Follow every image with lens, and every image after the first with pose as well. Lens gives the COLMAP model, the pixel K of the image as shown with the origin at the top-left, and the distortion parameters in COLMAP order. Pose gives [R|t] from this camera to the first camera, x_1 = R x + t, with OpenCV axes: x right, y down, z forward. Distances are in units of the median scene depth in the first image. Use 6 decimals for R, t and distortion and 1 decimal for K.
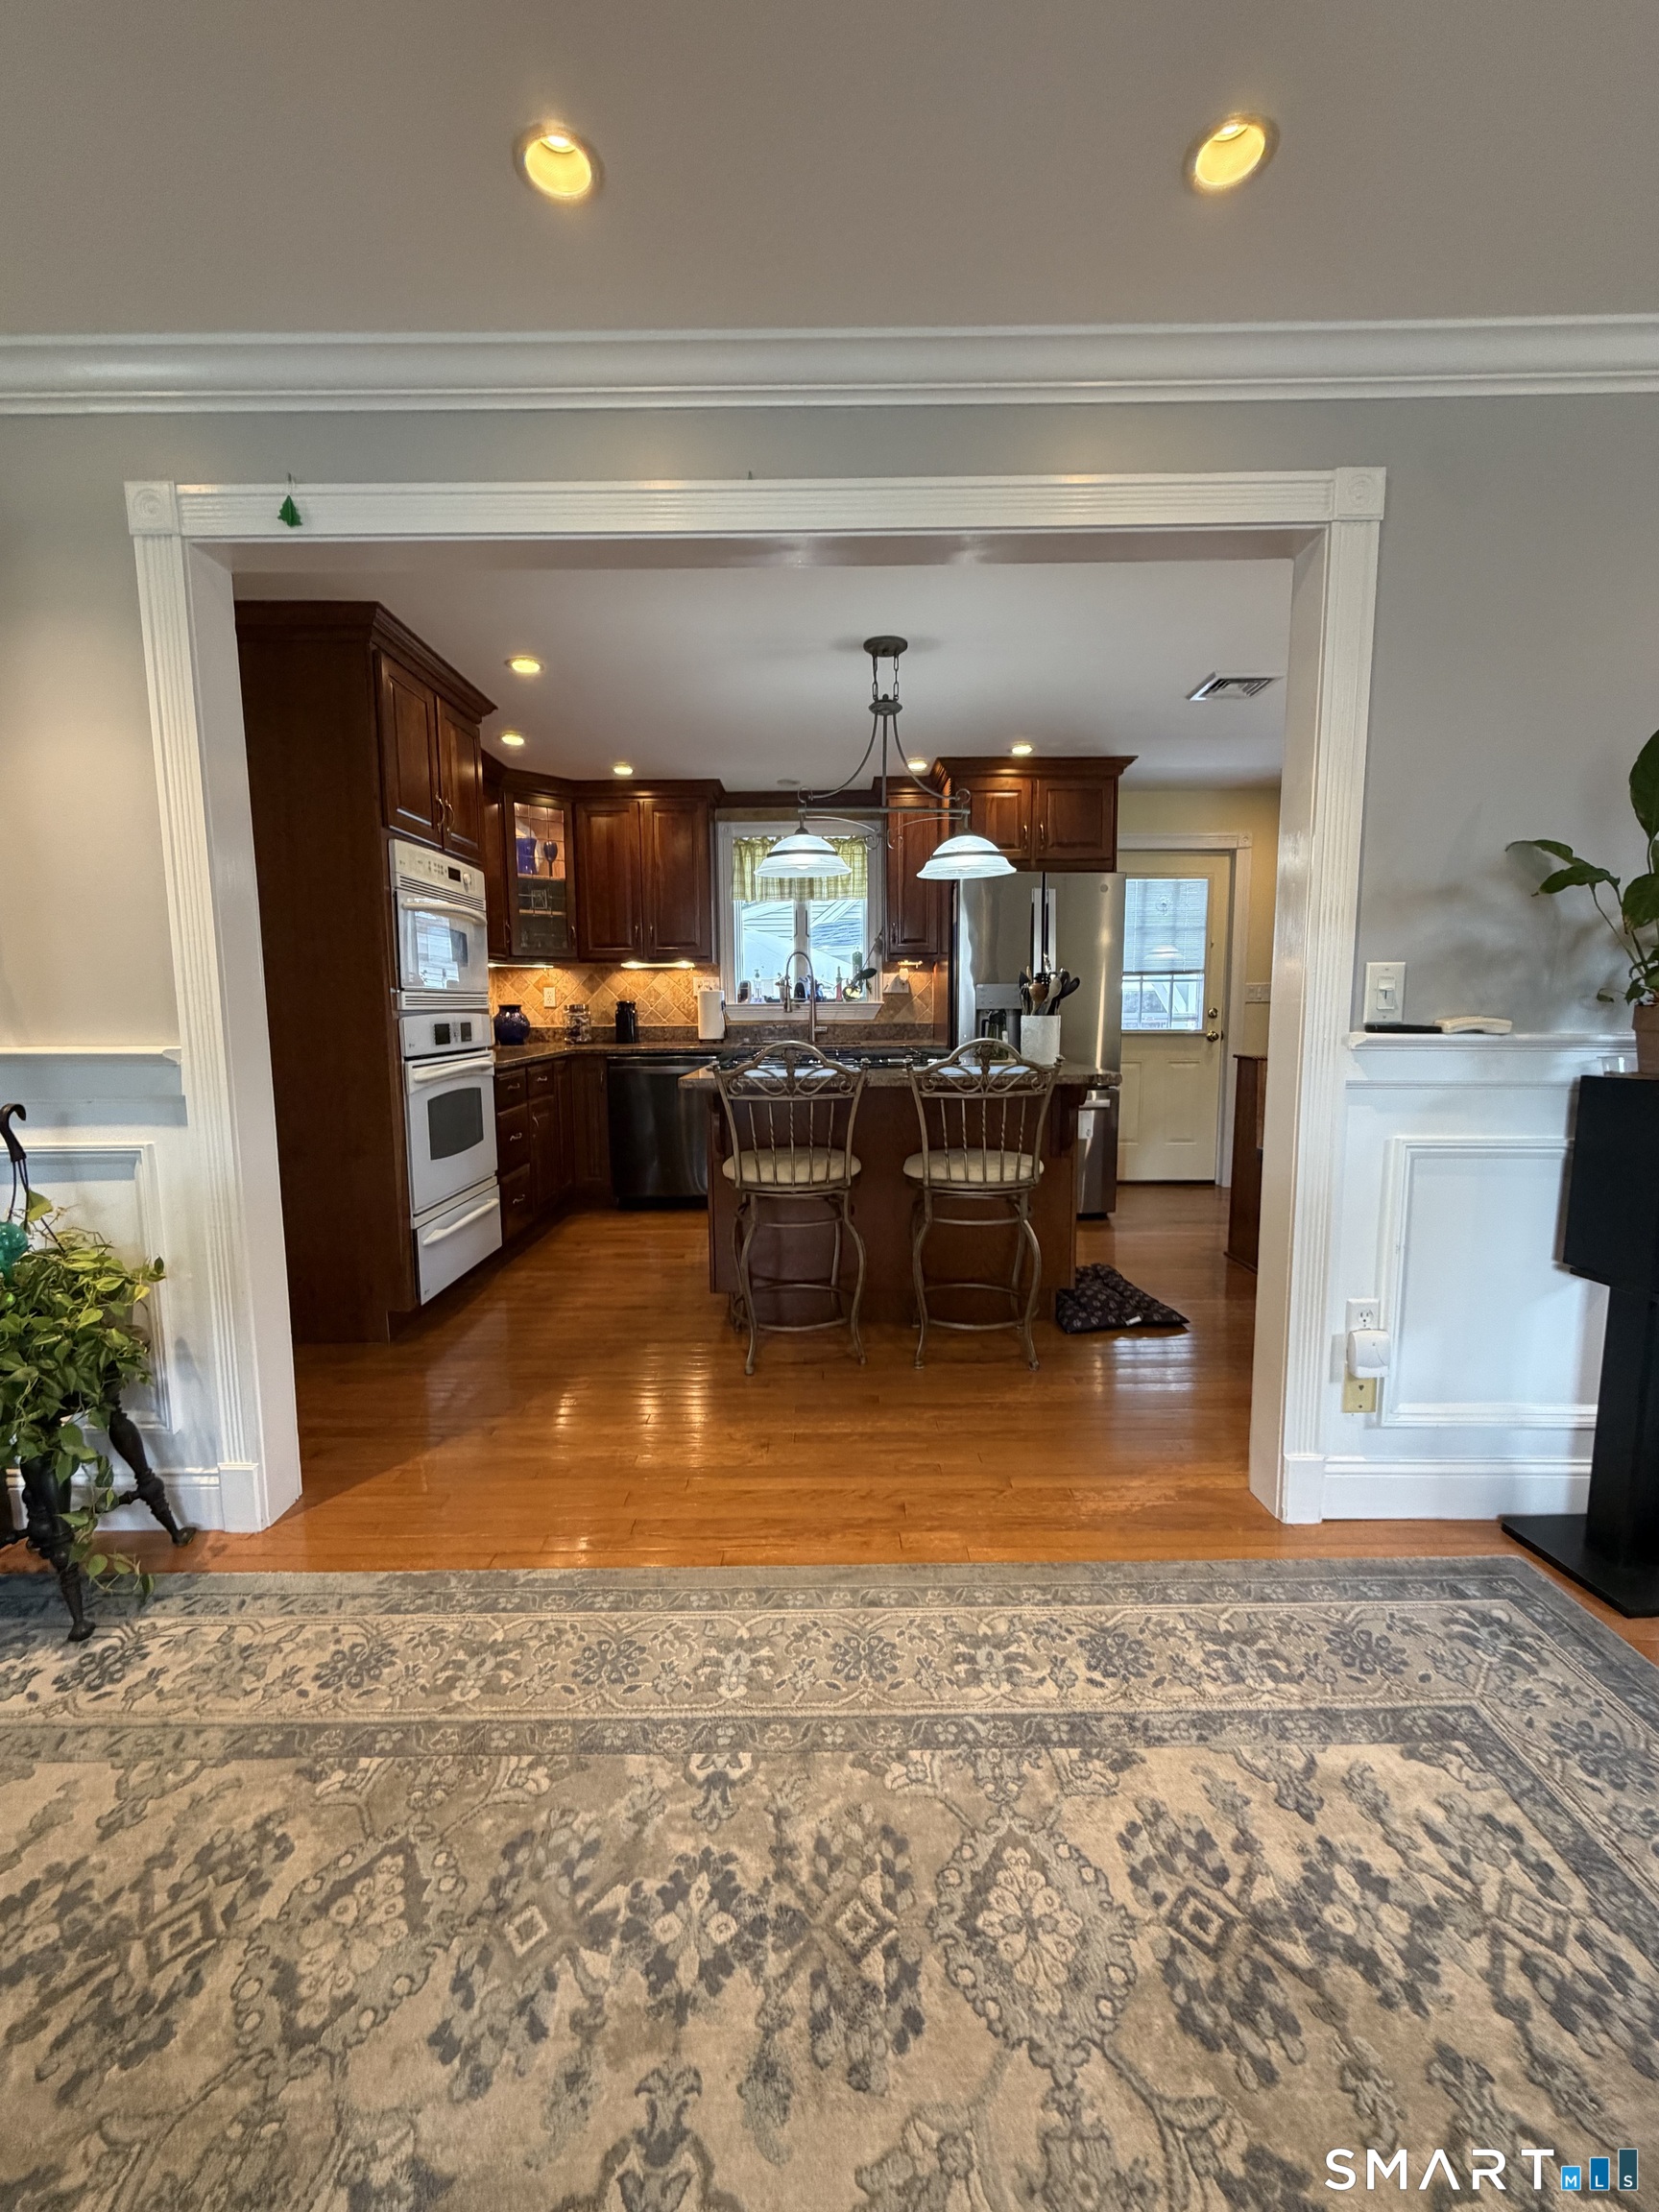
lens RADIAL K [[891.7, 0, 833.1], [0, 891.7, 1108.5], [0, 0, 1]] dist [0.000751, 0.000077]
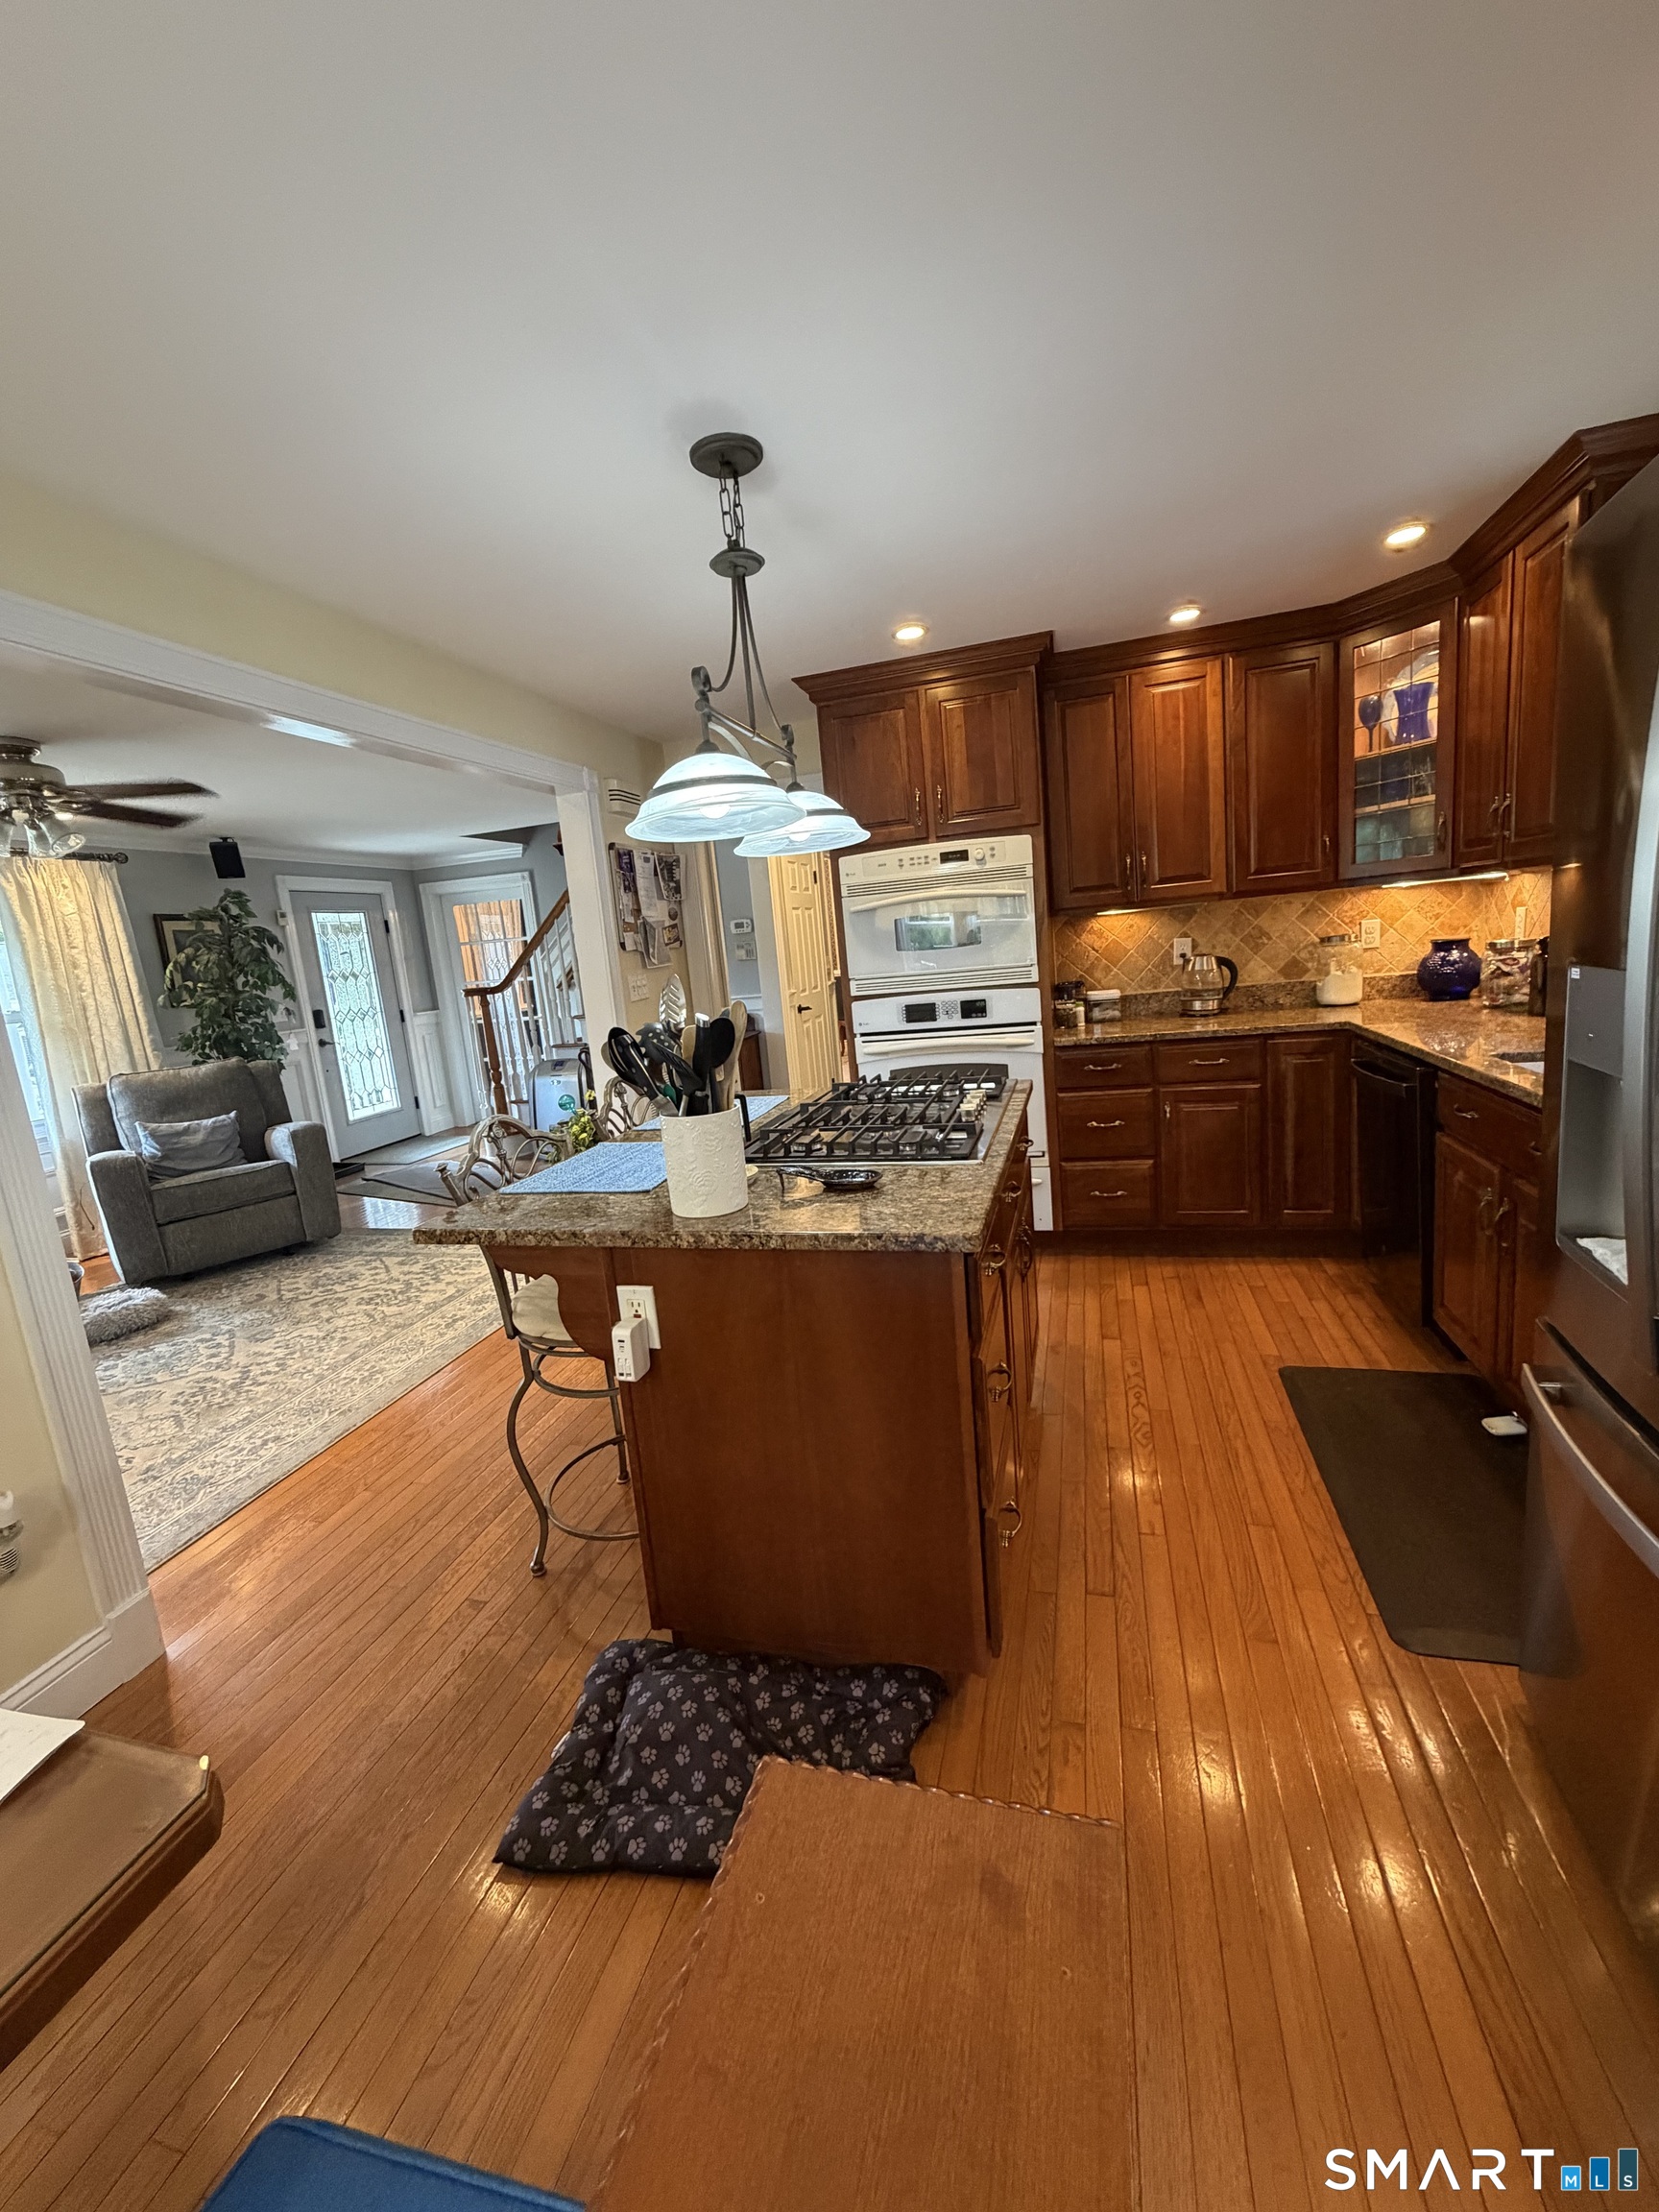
lens RADIAL K [[891.7, 0, 832.8], [0, 891.7, 1101.8], [0, 0, 1]] dist [0.000751, 0.000077]
pose [[-0.269973, 0.199010, -0.942077, 1.715894], [-0.017341, 0.977244, 0.211409, -0.540166], [0.962712, 0.073411, -0.260379, 3.095219]]
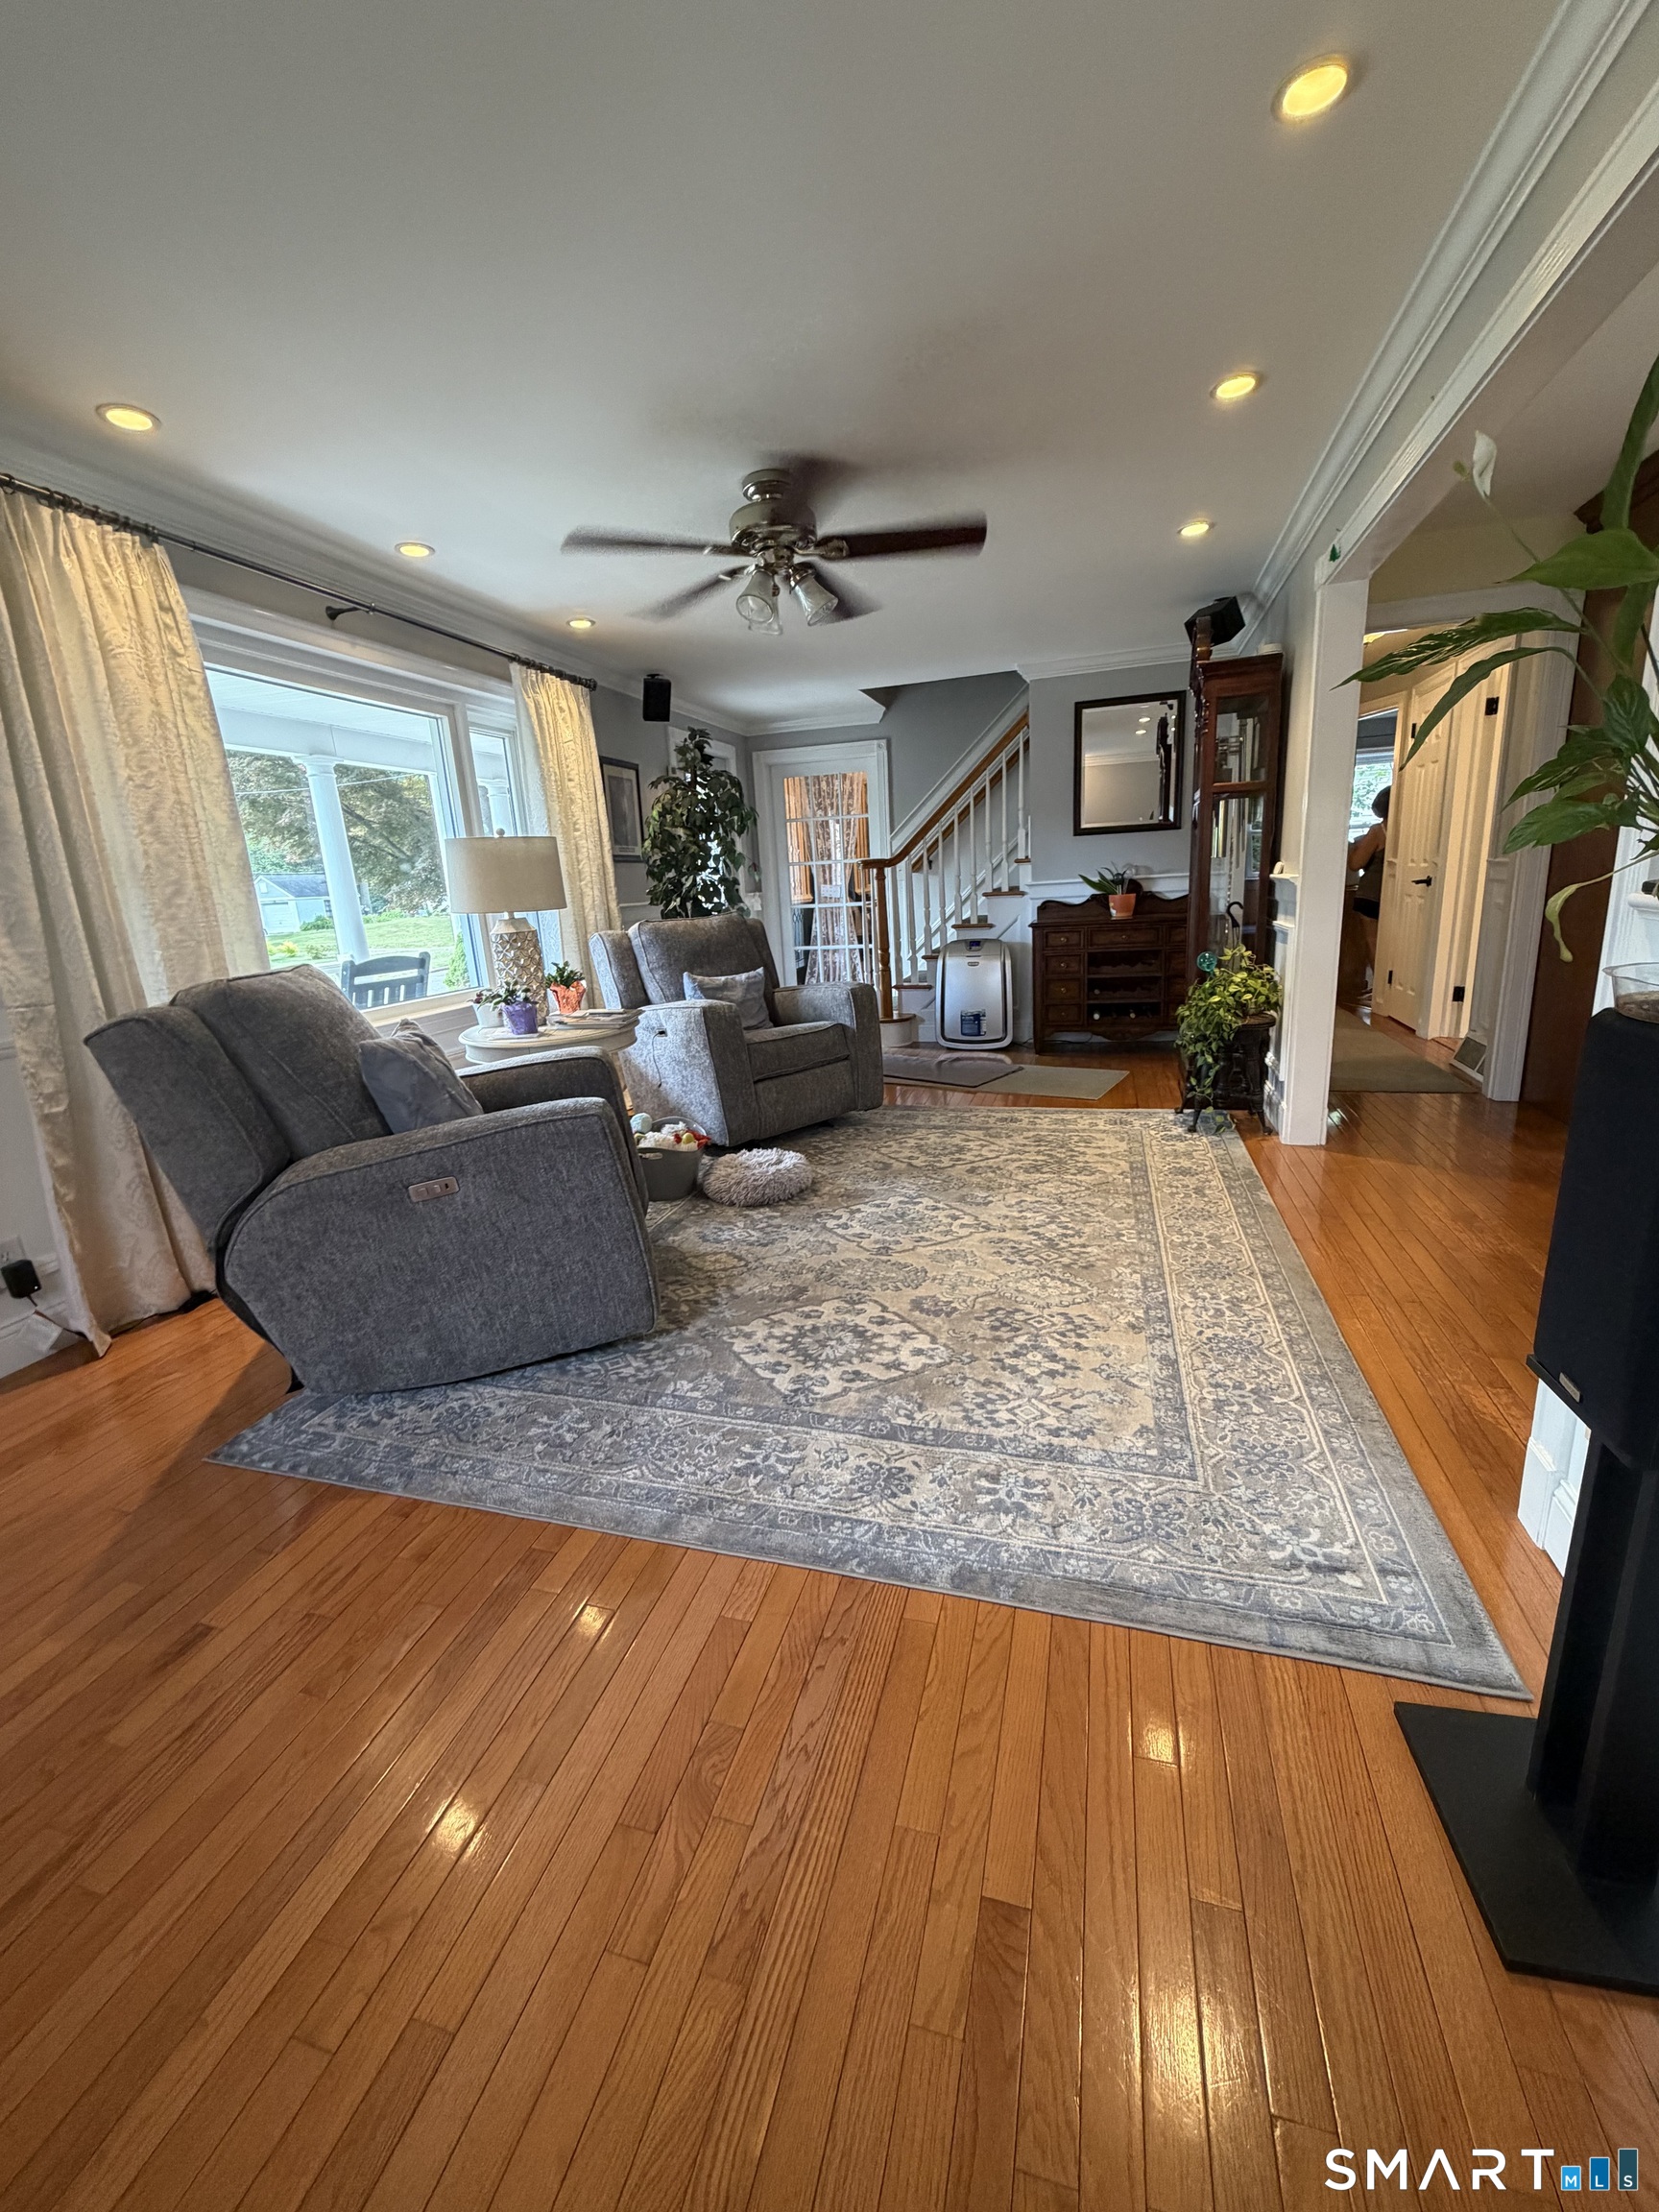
lens RADIAL K [[891.7, 0, 830.4], [0, 891.7, 1104.6], [0, 0, 1]] dist [0.000751, 0.000077]
pose [[-0.287124, 0.257905, -0.922521, 2.066891], [-0.046819, 0.958143, 0.282436, -0.133940], [0.956749, 0.124285, -0.263031, 0.891580]]
